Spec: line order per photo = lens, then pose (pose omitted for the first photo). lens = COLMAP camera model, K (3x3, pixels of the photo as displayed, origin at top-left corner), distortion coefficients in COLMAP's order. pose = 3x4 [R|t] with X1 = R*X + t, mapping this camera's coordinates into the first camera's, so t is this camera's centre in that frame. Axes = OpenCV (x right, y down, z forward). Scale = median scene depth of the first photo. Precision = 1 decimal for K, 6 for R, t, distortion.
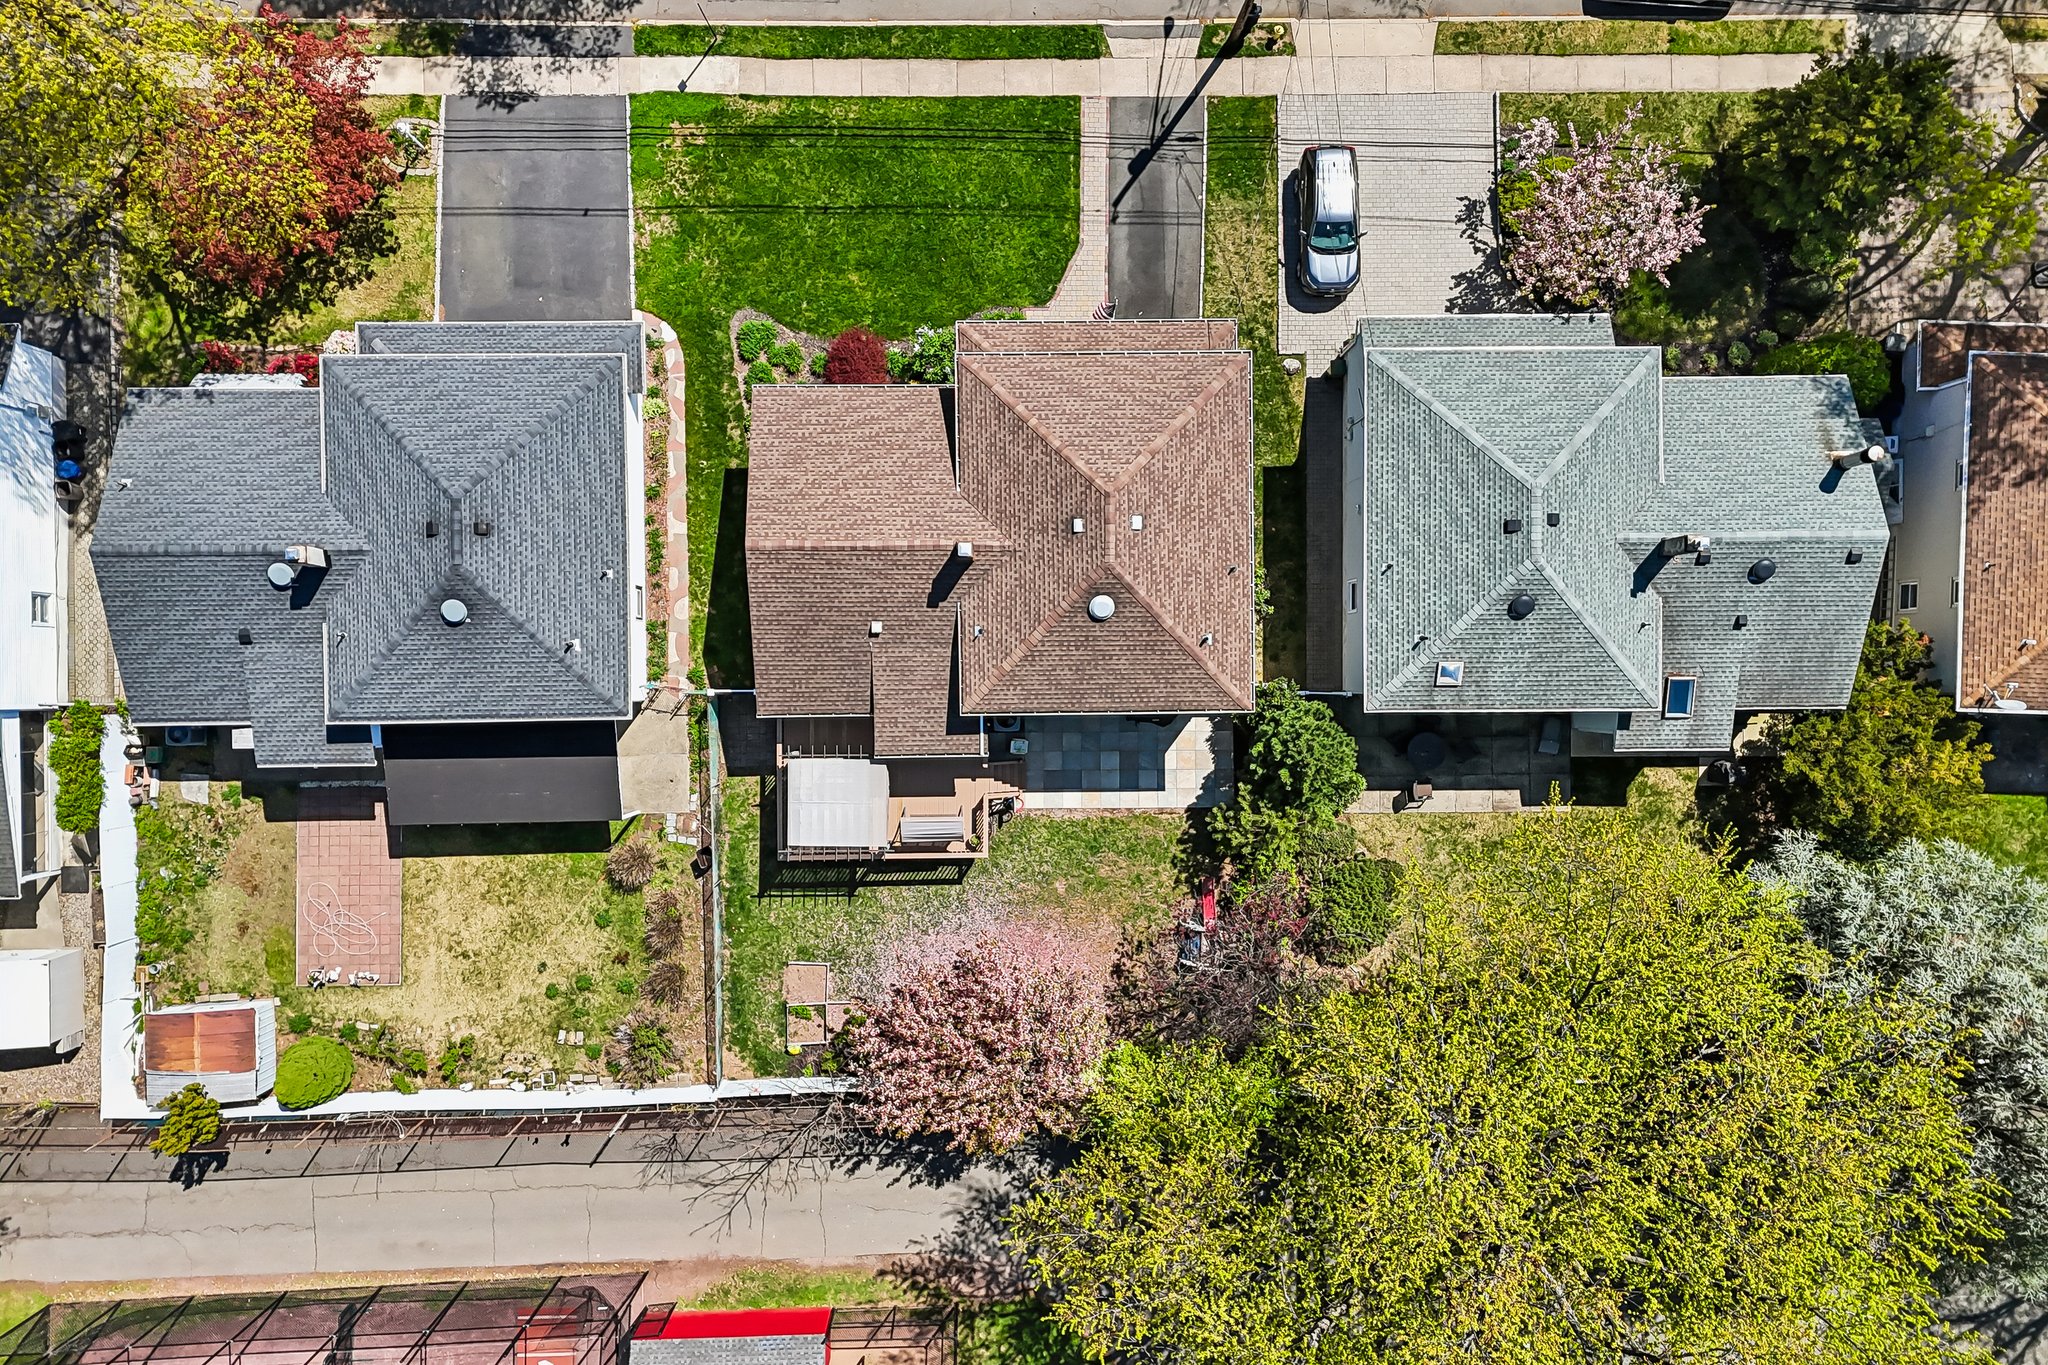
lens RADIAL K [[1476.7, 0, 1024.0], [0, 1476.7, 682.5], [0, 0, 1]] dist [0.083934, -0.089504]
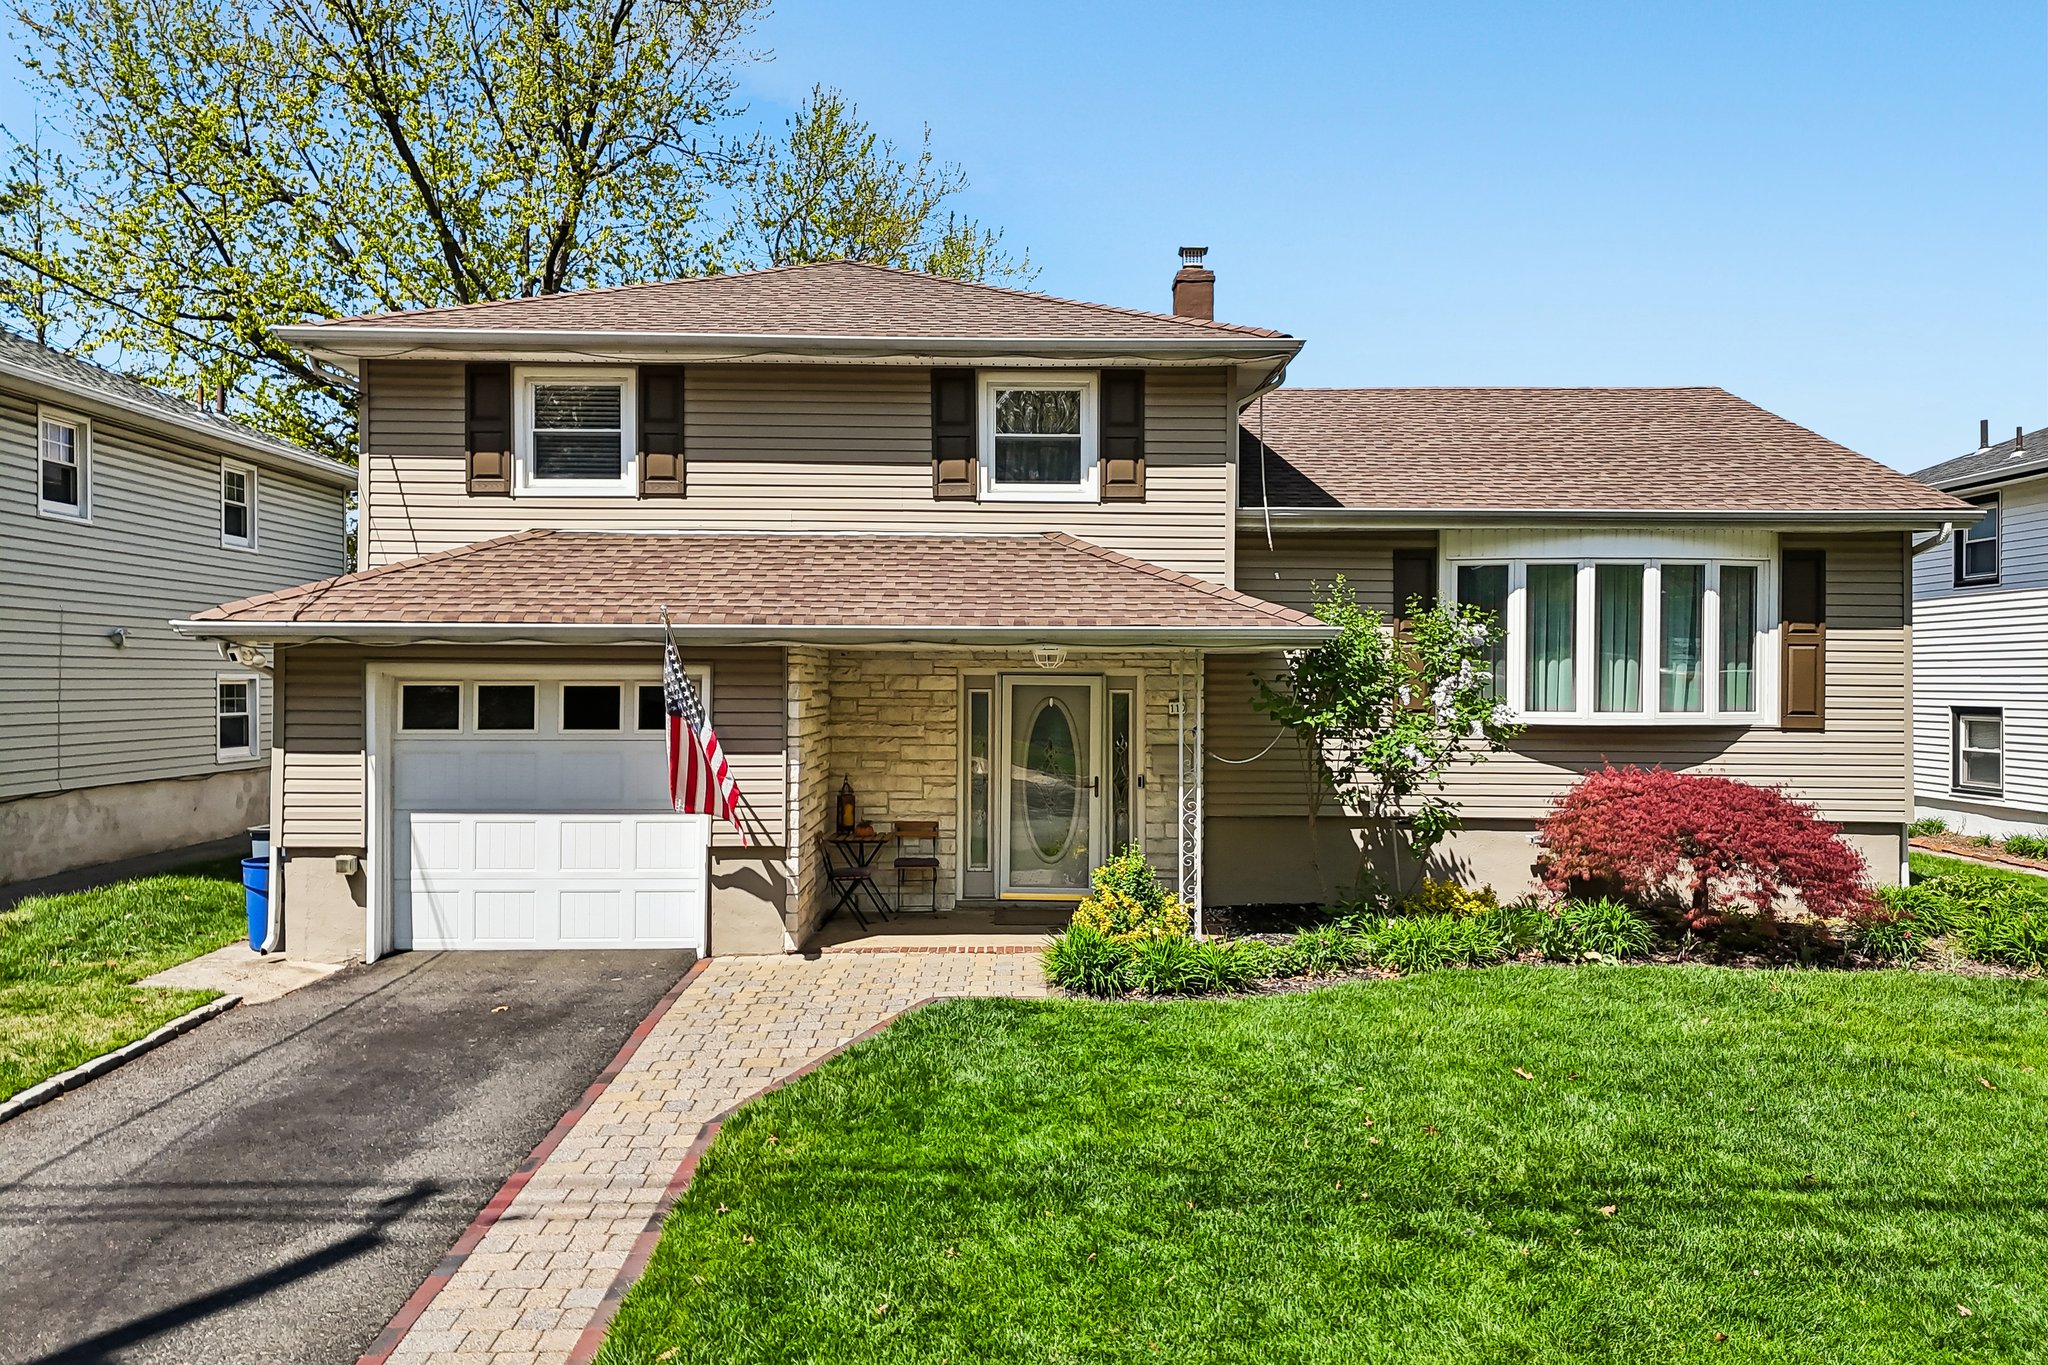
lens RADIAL K [[1476.7, 0, 1024.0], [0, 1476.7, 682.5], [0, 0, 1]] dist [0.083934, -0.089504]
pose [[-0.999747, -0.022154, -0.003935, 0.007454], [-0.004027, 0.004127, 0.999983, -0.454042], [-0.022137, 0.999746, -0.004215, 0.948689]]
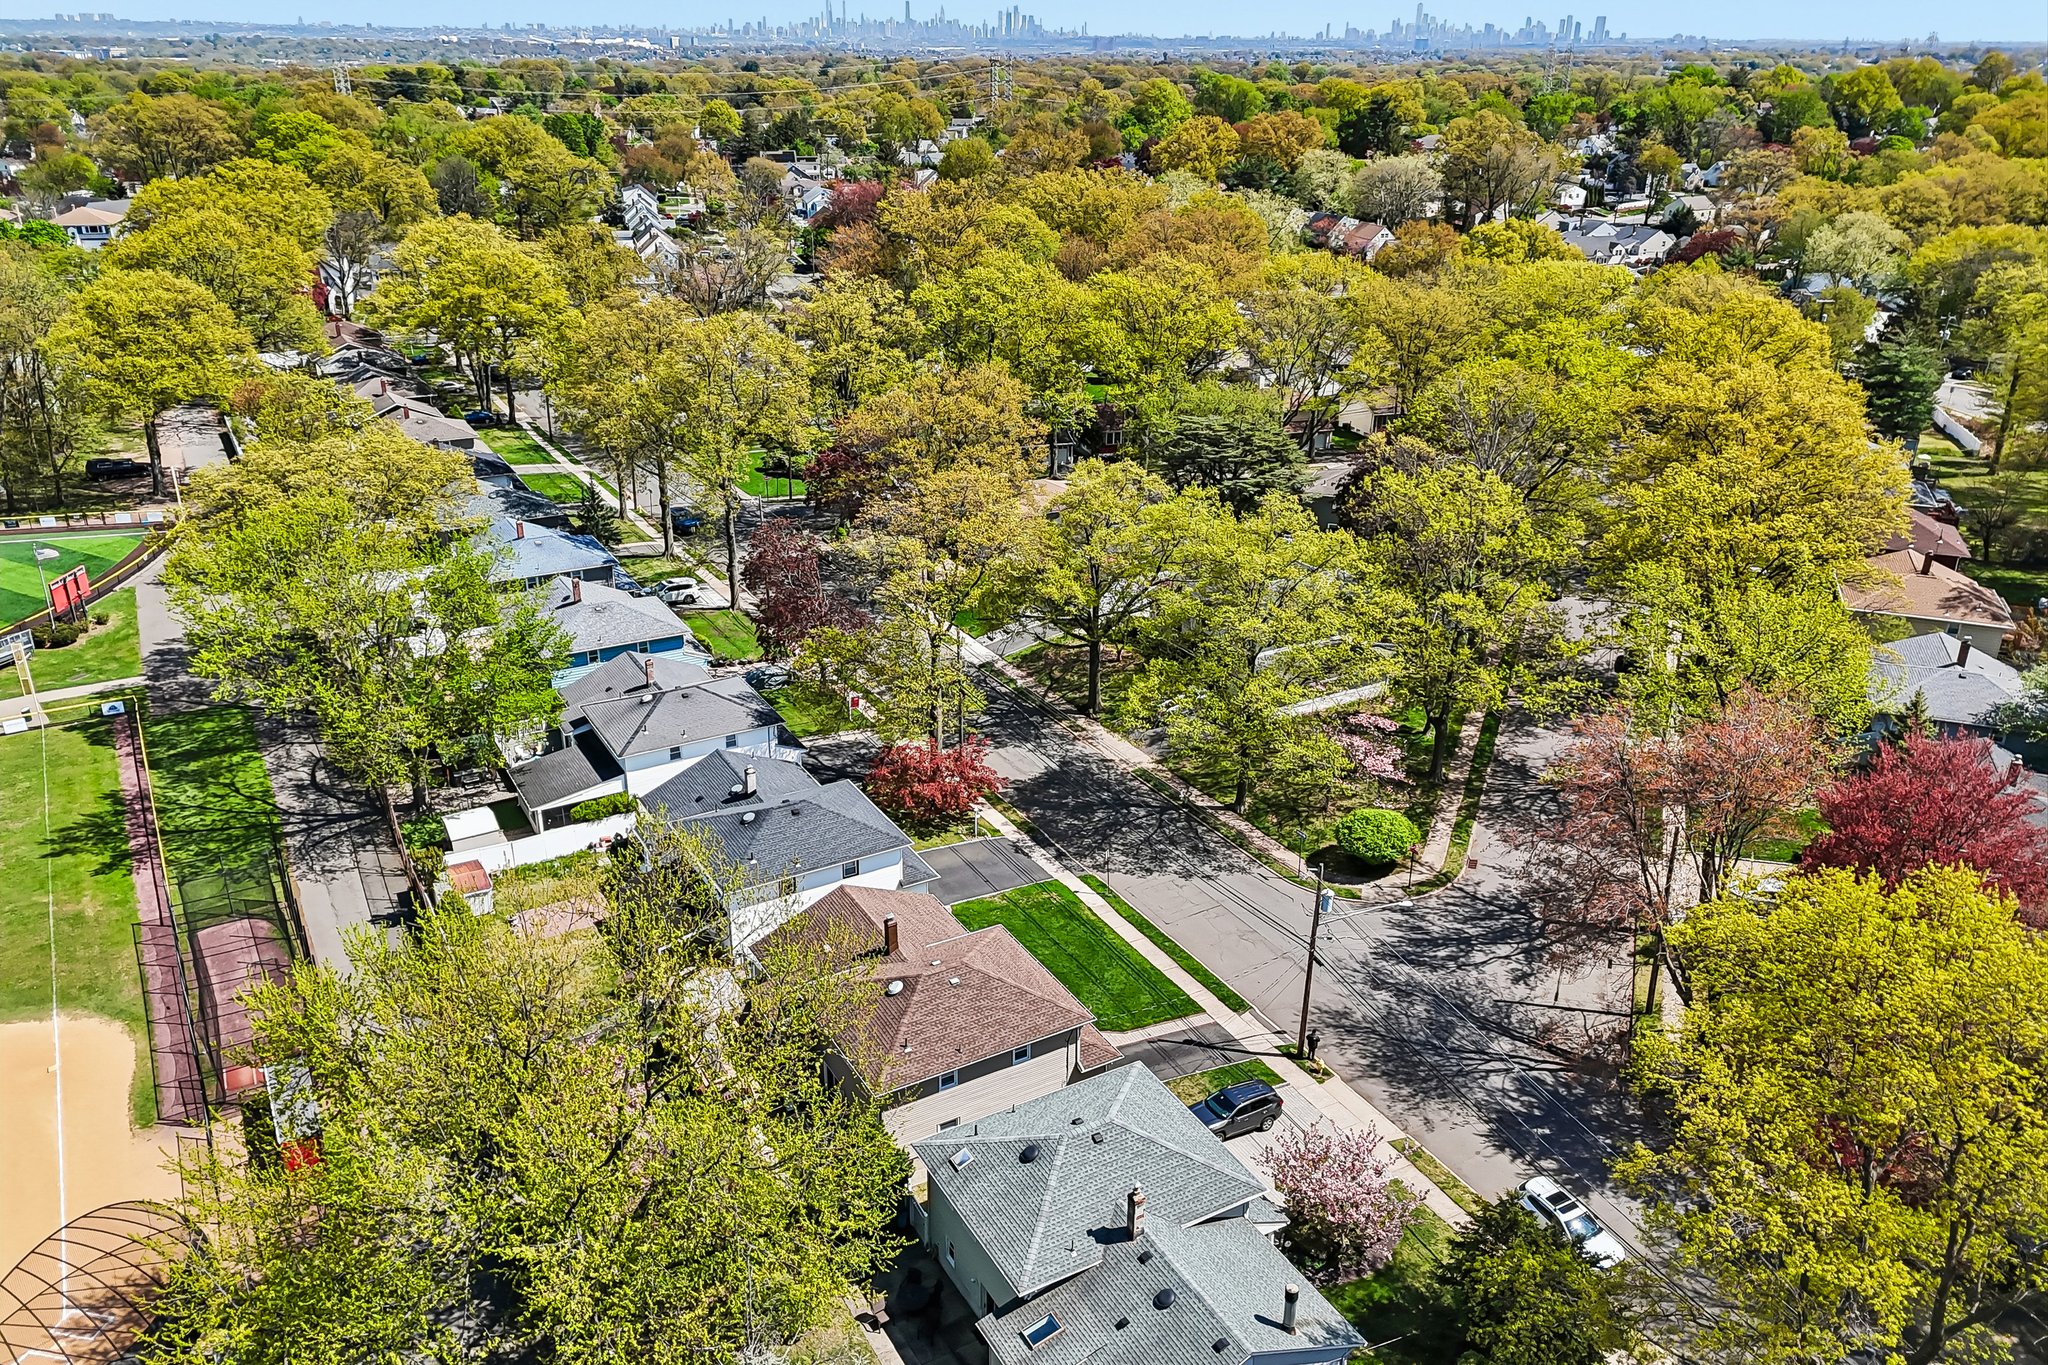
lens RADIAL K [[1476.7, 0, 1024.0], [0, 1476.7, 682.5], [0, 0, 1]] dist [0.083934, -0.089504]
pose [[0.491292, 0.332674, -0.804960, 1.067093], [-0.870981, 0.192849, -0.451886, 0.397635], [0.004905, 0.923113, 0.384498, 0.099706]]
